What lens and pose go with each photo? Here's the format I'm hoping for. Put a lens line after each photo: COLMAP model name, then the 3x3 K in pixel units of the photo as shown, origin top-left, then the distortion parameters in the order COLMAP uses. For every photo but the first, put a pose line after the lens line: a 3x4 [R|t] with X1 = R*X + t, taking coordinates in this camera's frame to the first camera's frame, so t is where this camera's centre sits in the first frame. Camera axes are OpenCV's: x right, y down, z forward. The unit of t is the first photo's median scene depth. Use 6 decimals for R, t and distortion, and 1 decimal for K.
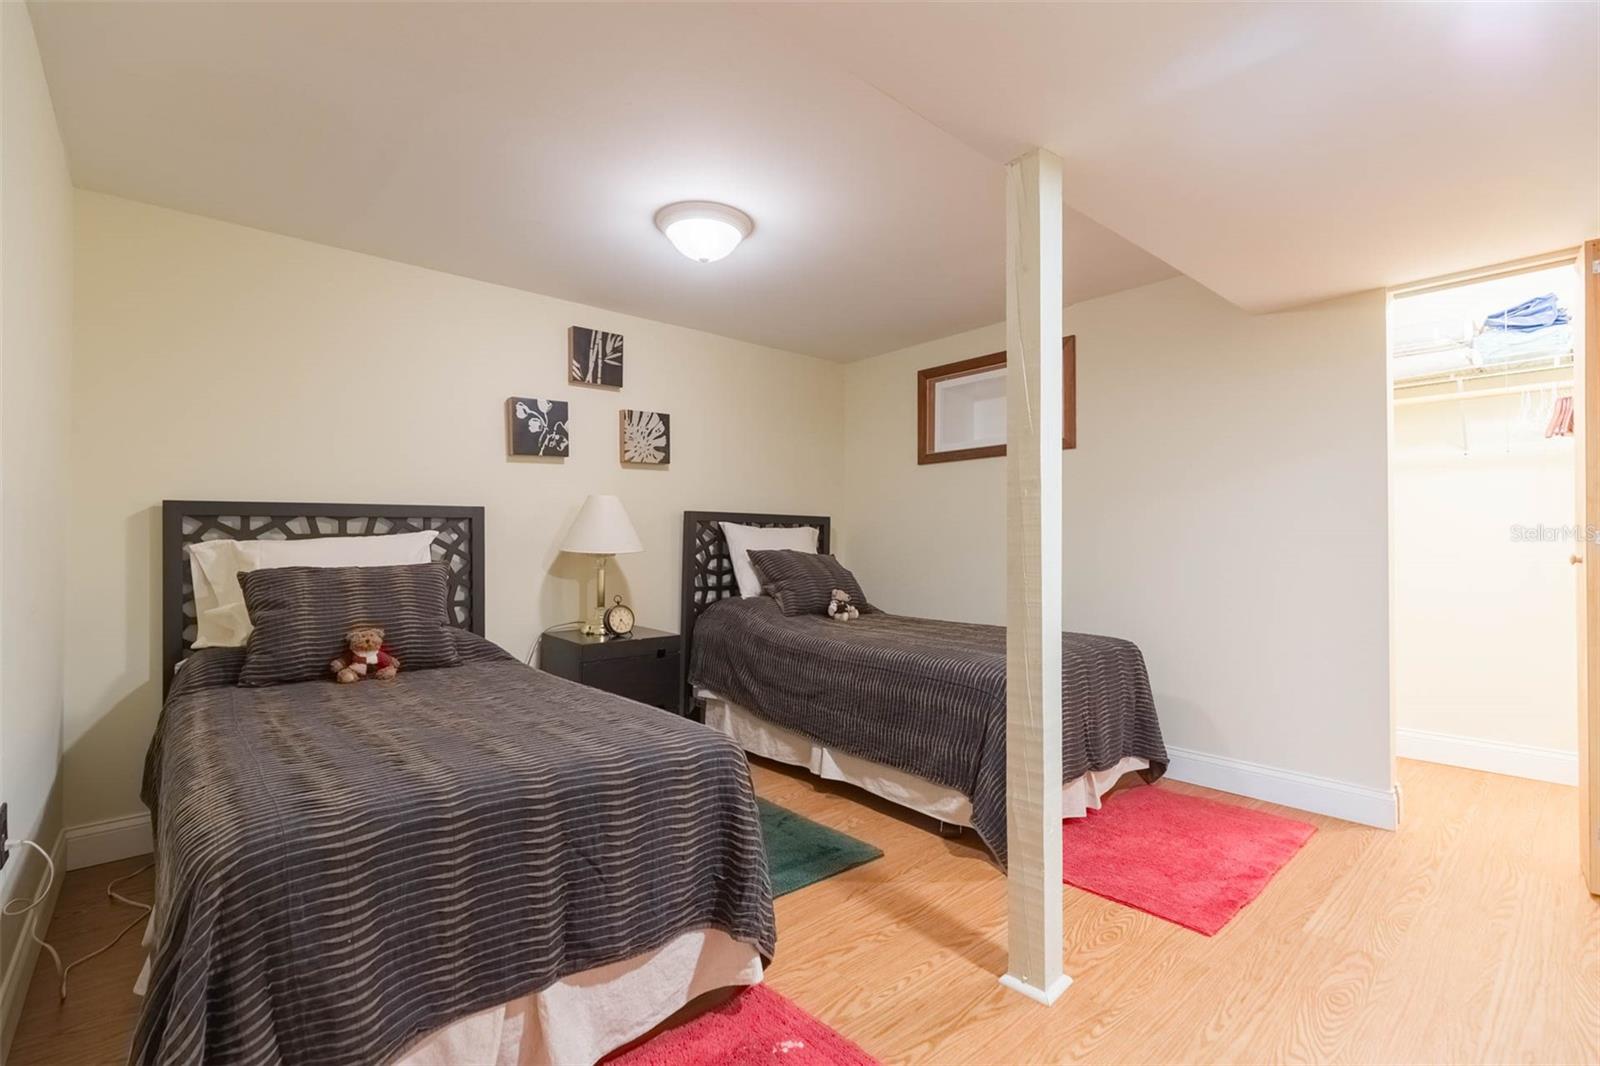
lens RADIAL K [[724.2, 0, 800.0], [0, 724.2, 533.0], [0, 0, 1]] dist [-0.000636, -0.000085]
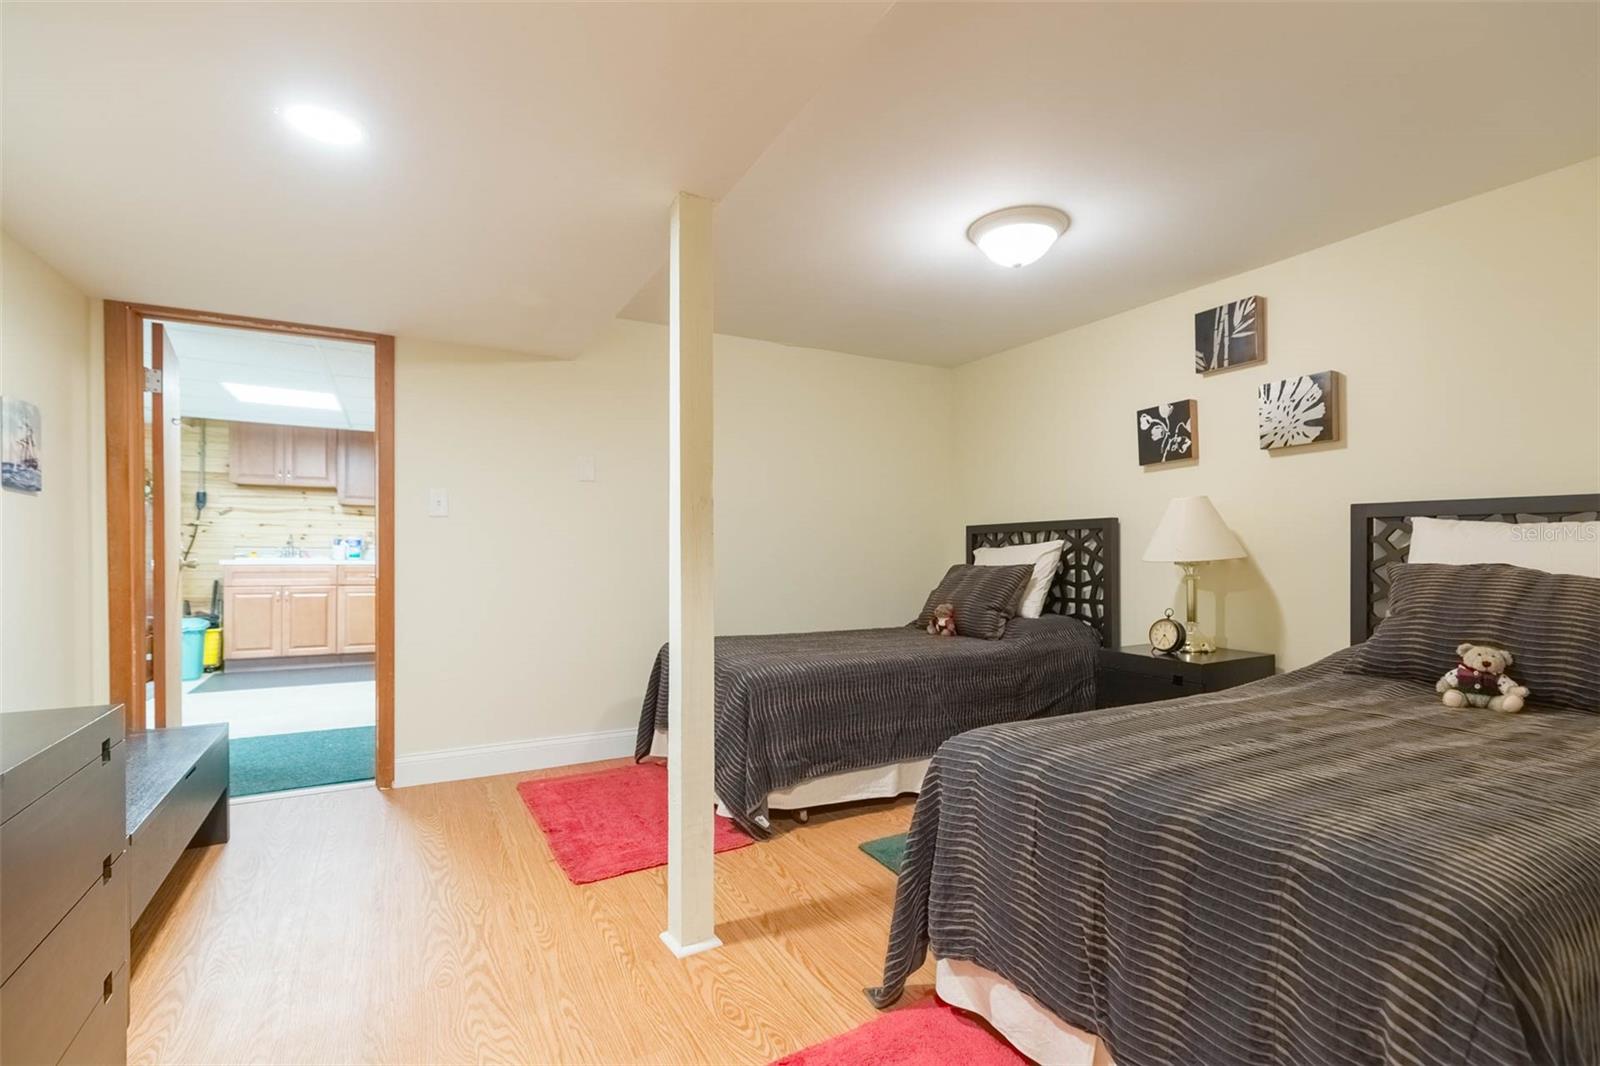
lens RADIAL K [[724.4, 0, 800.5], [0, 724.4, 545.0], [0, 0, 1]] dist [0.000285, 0.000042]
pose [[-0.222716, -0.004059, -0.974875, 0.696250], [0.012240, 0.999901, -0.006960, 0.007258], [0.974807, -0.013483, -0.222644, 0.714871]]
